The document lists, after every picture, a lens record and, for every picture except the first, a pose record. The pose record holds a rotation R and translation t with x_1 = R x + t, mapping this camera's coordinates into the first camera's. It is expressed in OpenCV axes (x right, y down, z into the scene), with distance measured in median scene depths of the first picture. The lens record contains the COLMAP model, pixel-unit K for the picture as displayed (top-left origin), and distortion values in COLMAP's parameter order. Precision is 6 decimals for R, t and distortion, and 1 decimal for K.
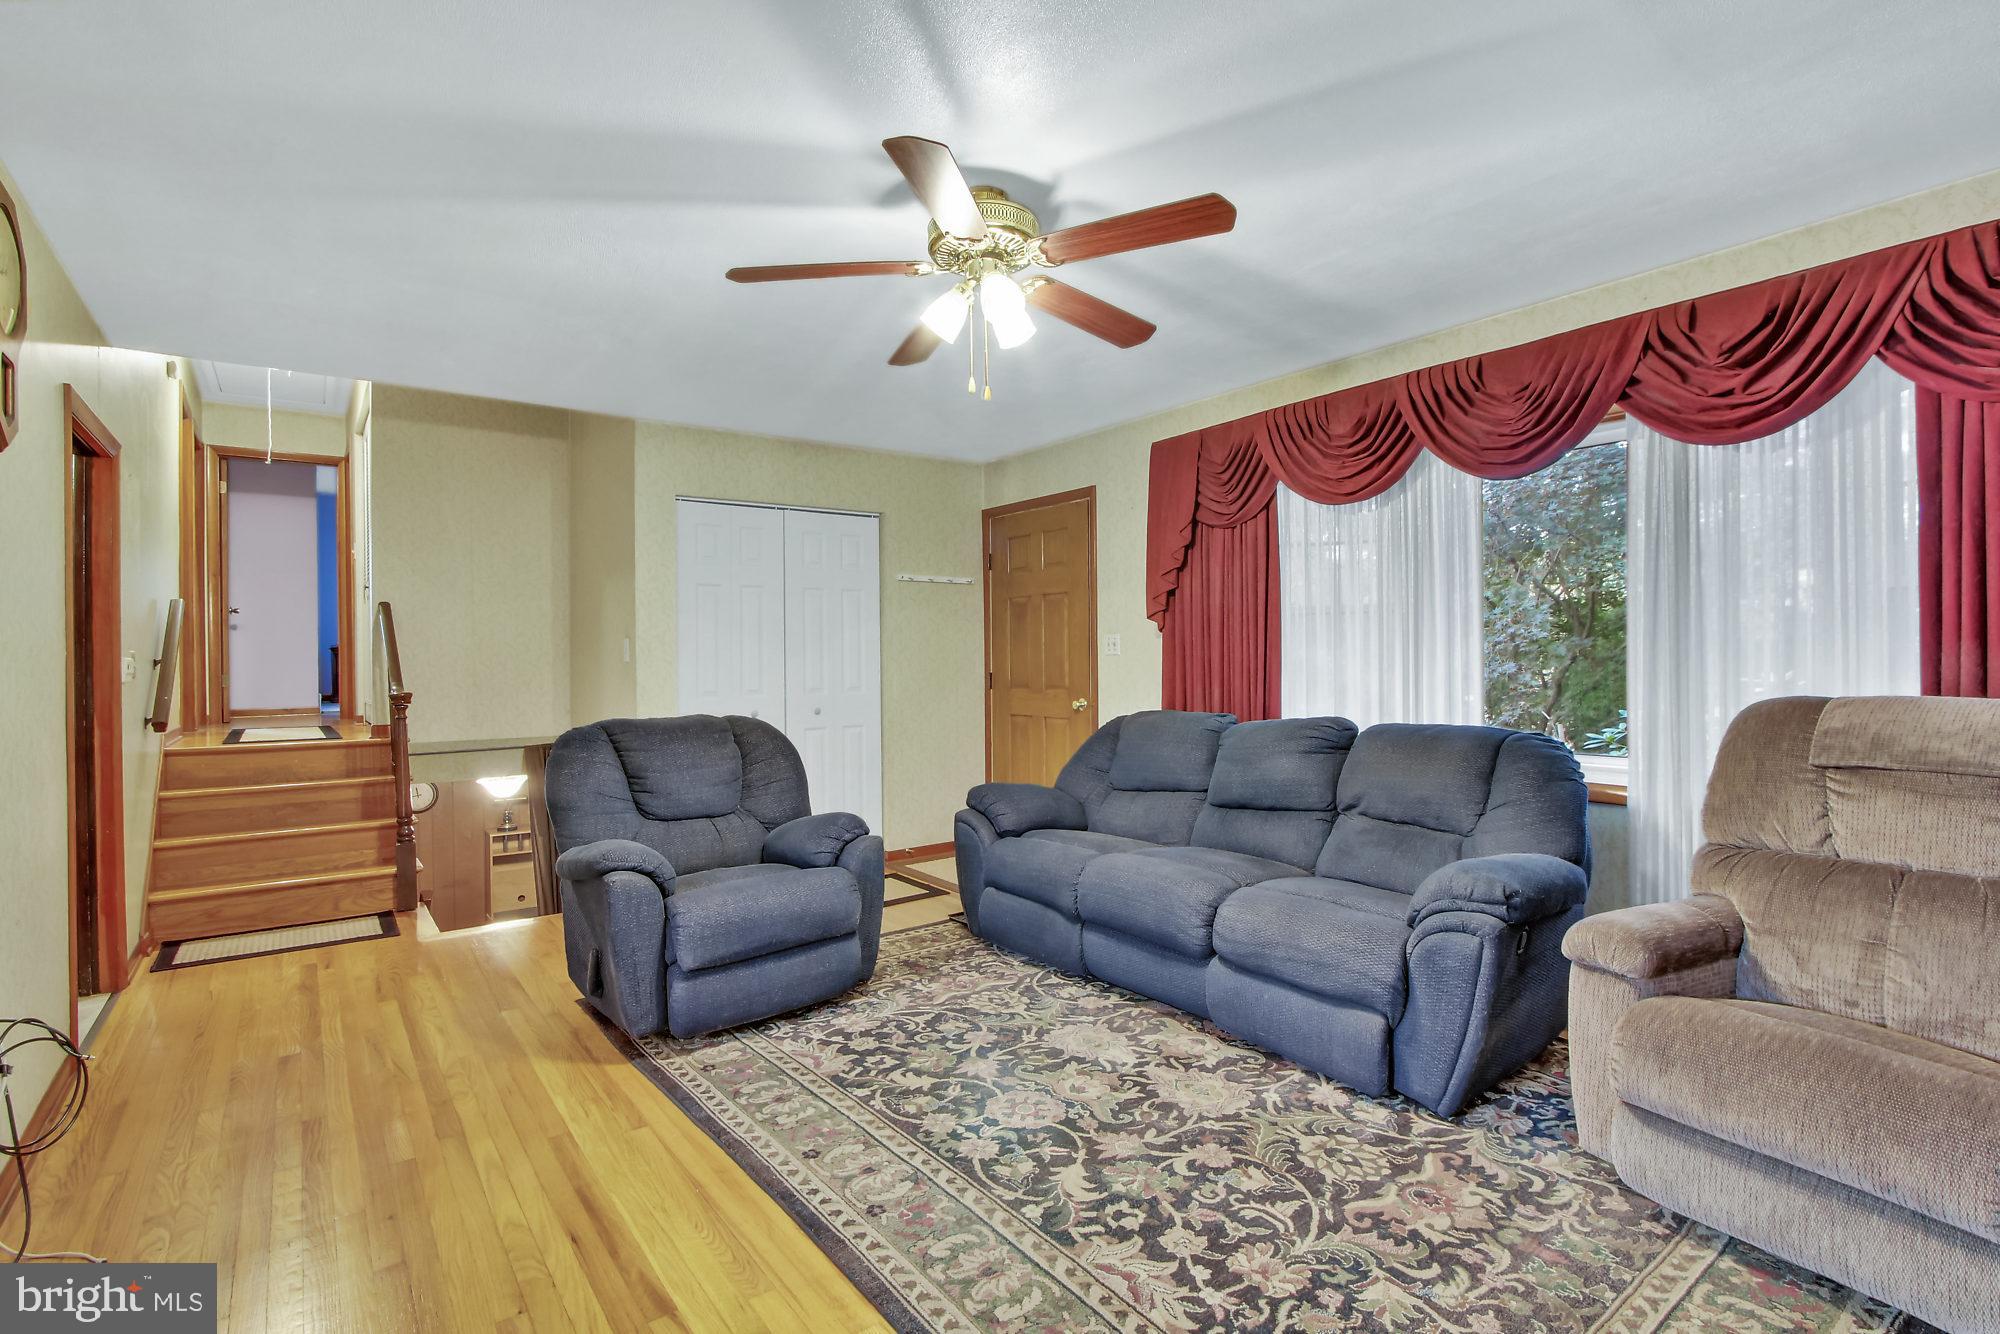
lens RADIAL K [[931.7, 0, 979.2], [0, 931.7, 680.0], [0, 0, 1]] dist [-0.019573, 0.002559]
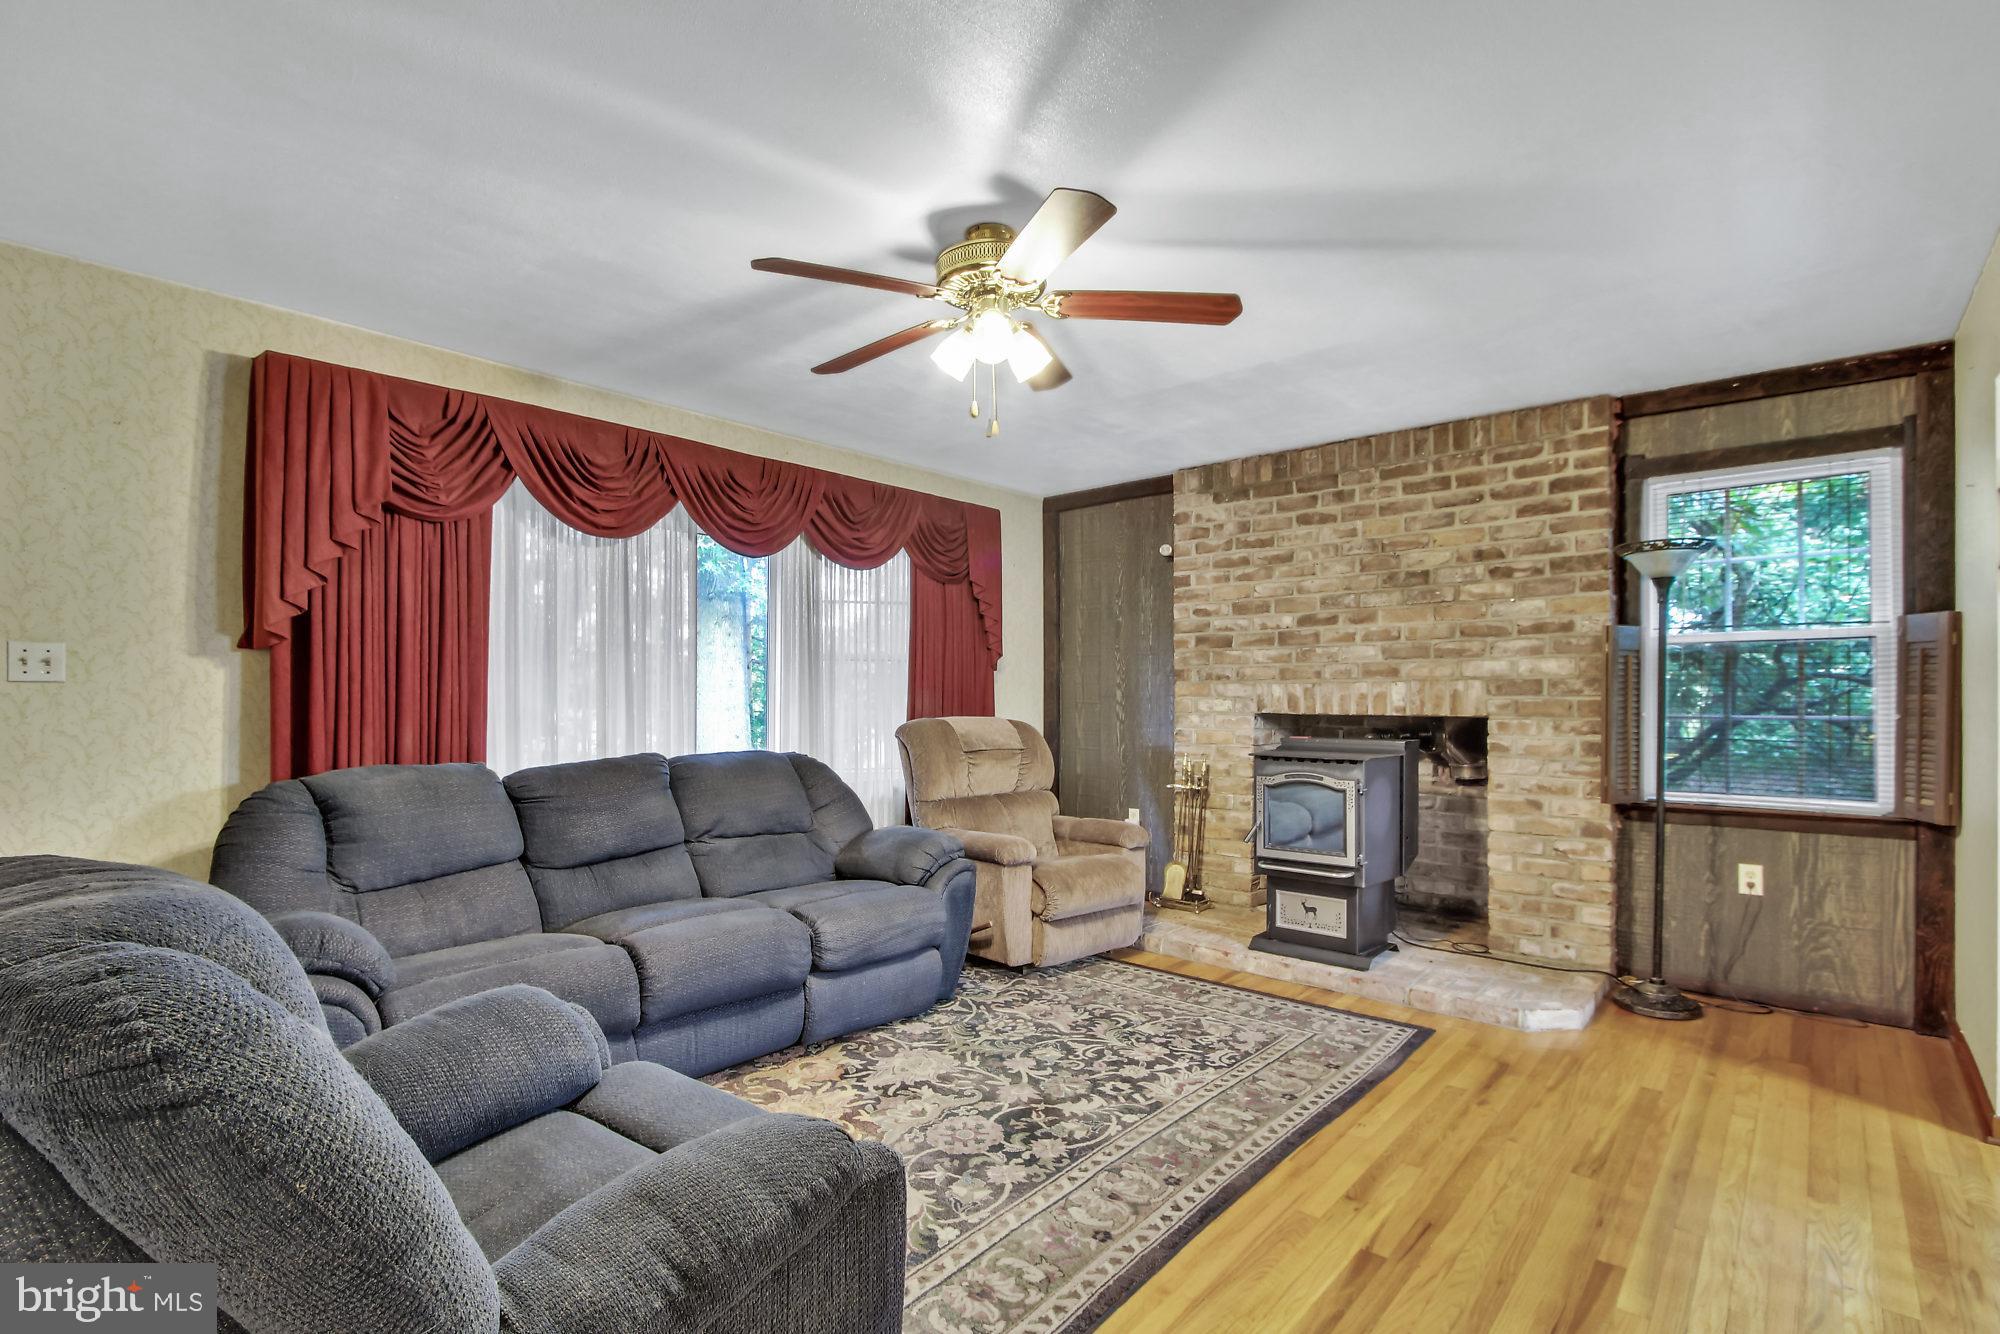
lens RADIAL K [[931.7, 0, 1007.1], [0, 931.7, 694.6], [0, 0, 1]] dist [-0.019573, 0.002559]
pose [[-0.213796, 0.017458, 0.976722, -1.001165], [0.021707, 0.999678, -0.013116, -0.001828], [-0.976637, 0.018398, -0.214107, 1.219104]]
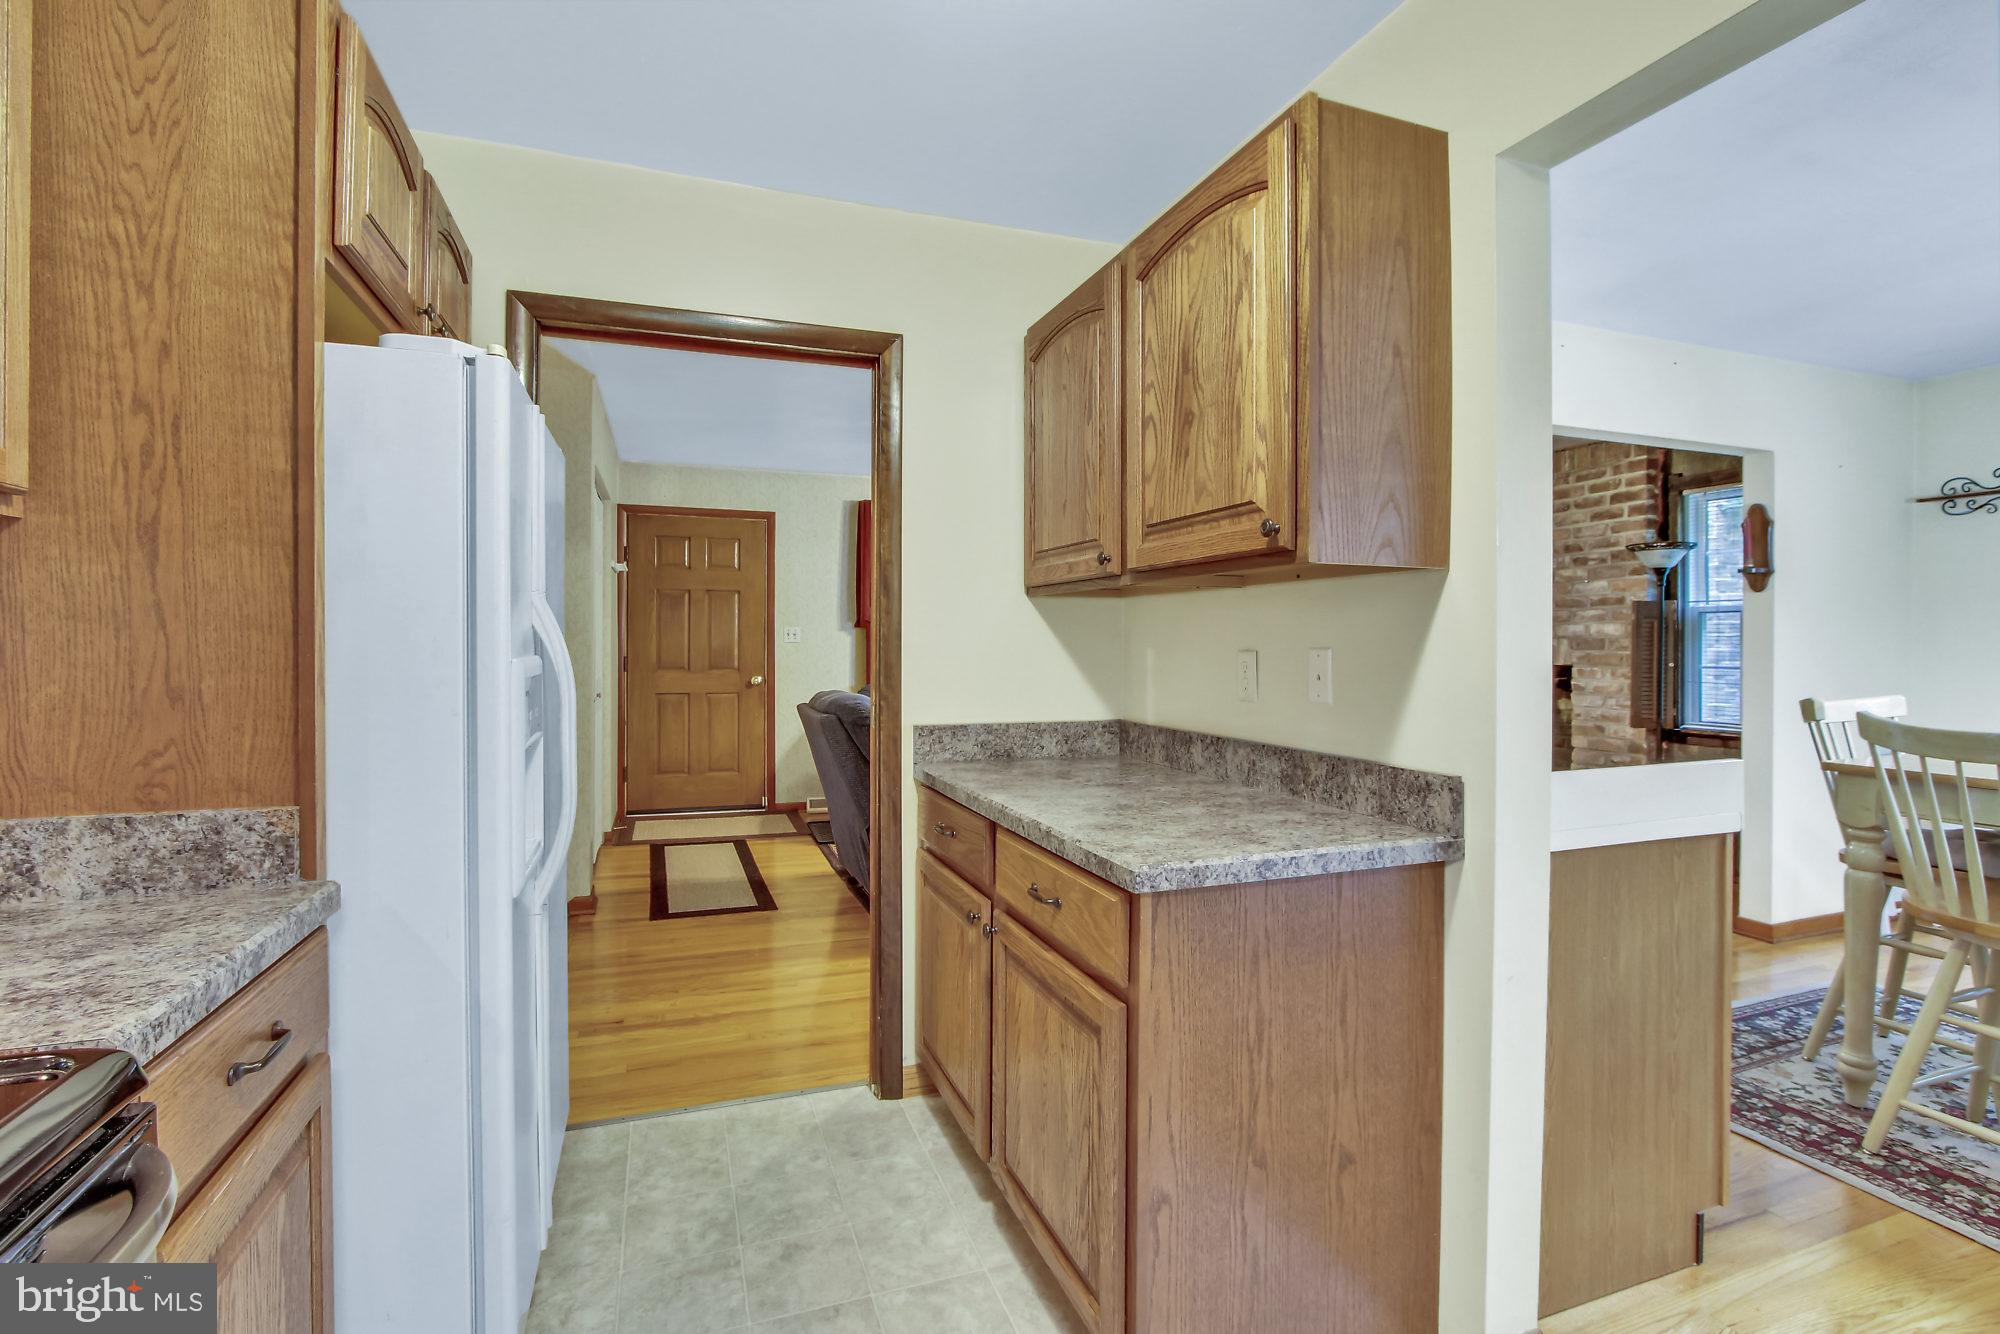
lens RADIAL K [[931.7, 0, 993.0], [0, 931.7, 646.3], [0, 0, 1]] dist [-0.019573, 0.002559]
pose [[0.285722, 0.014710, 0.958200, -2.204801], [0.011268, 0.999761, -0.018708, 0.014609], [-0.958246, 0.016142, 0.285488, 0.732760]]
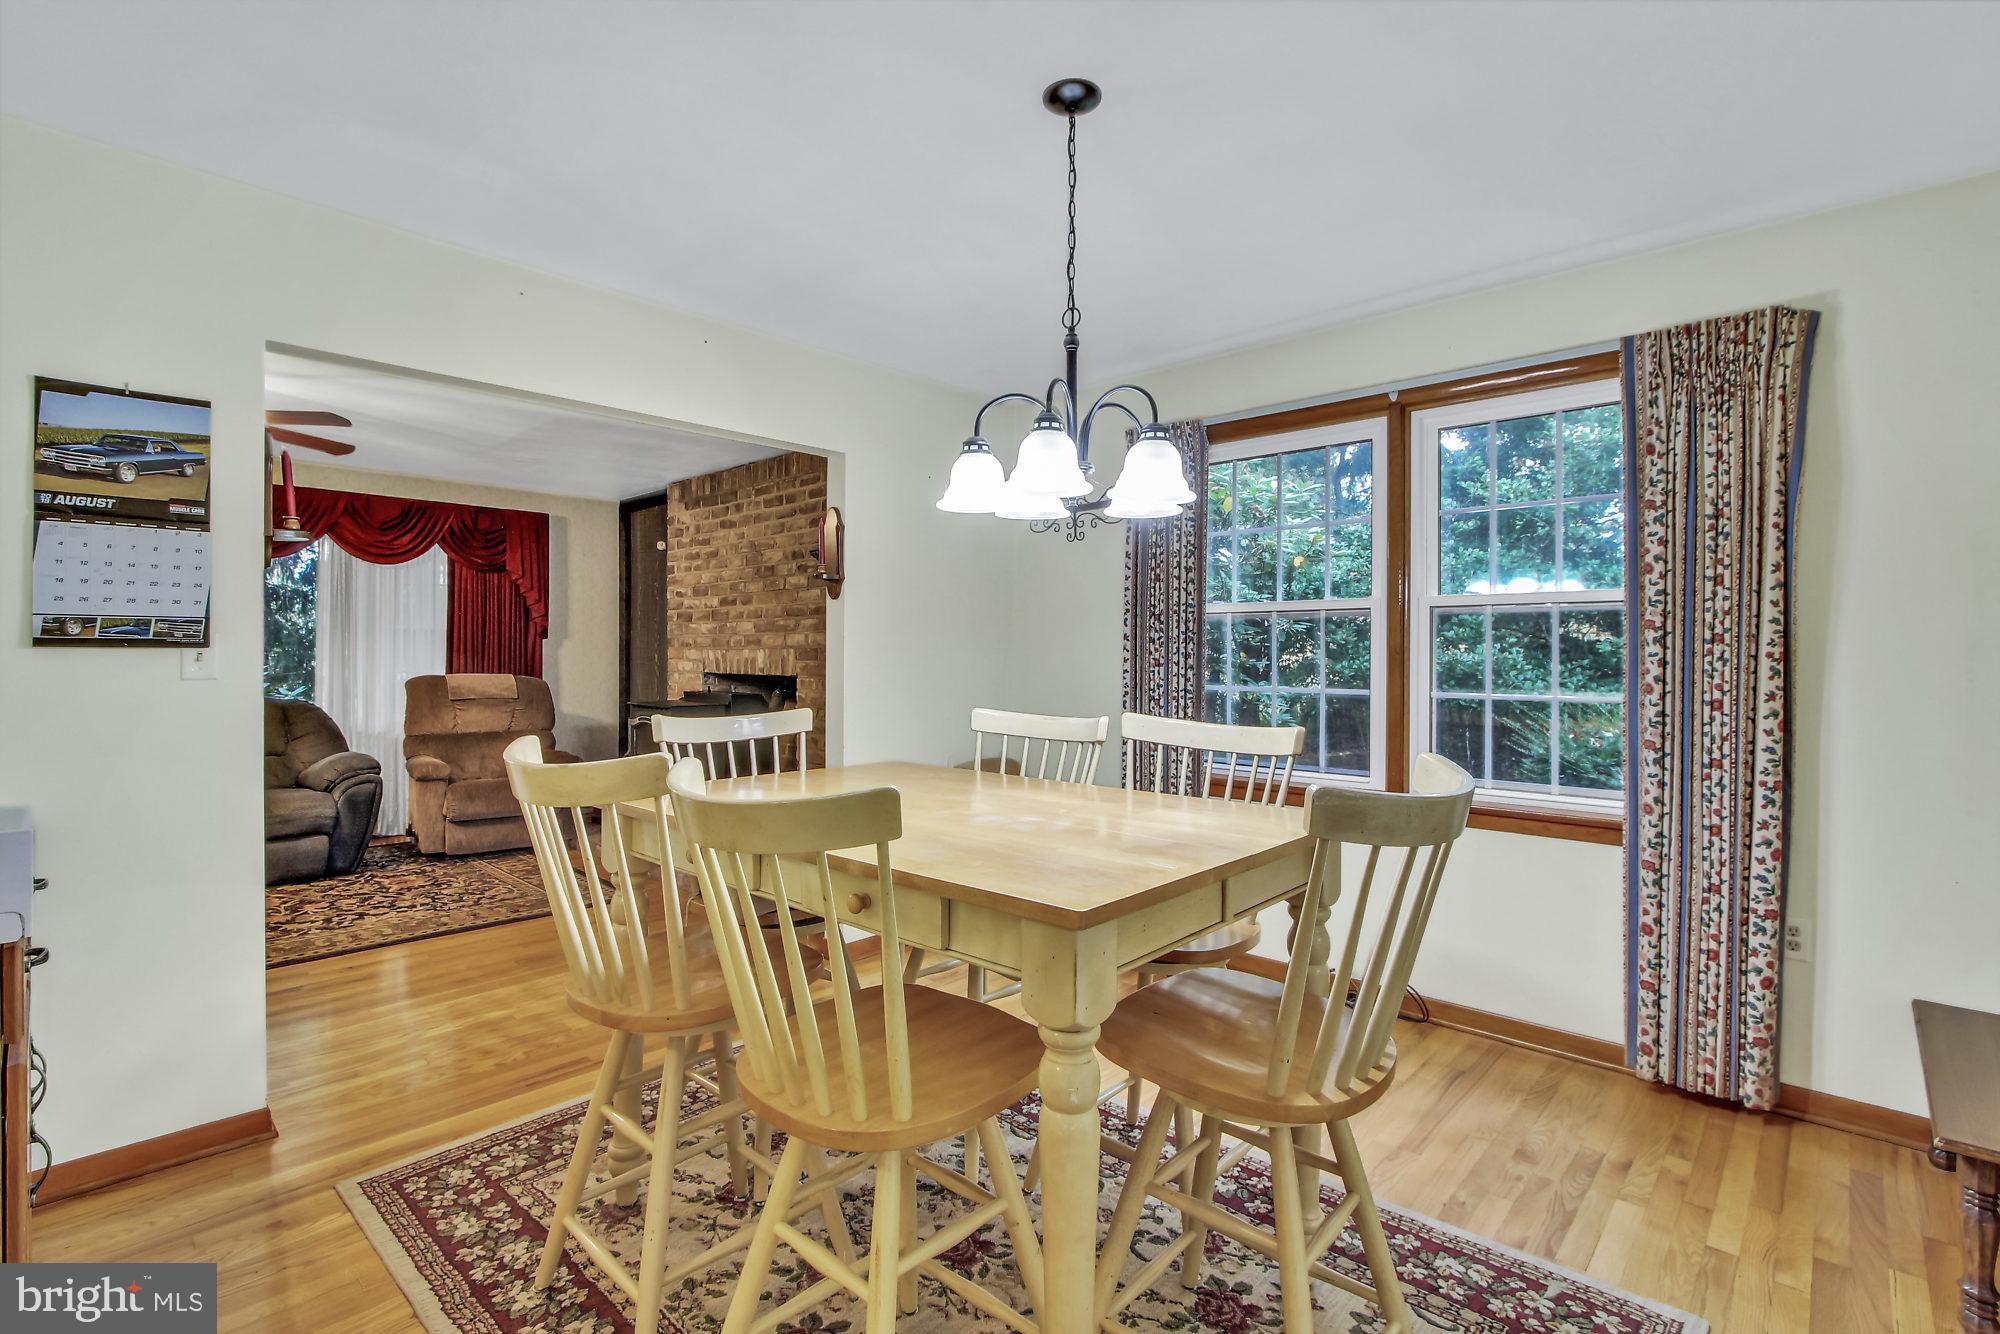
lens RADIAL K [[931.7, 0, 1011.9], [0, 931.7, 643.3], [0, 0, 1]] dist [-0.019573, 0.002559]
pose [[-0.190559, 0.029355, 0.981237, -1.872577], [0.017532, 0.999495, -0.026497, 0.025346], [-0.981519, 0.012154, -0.190977, -0.090218]]
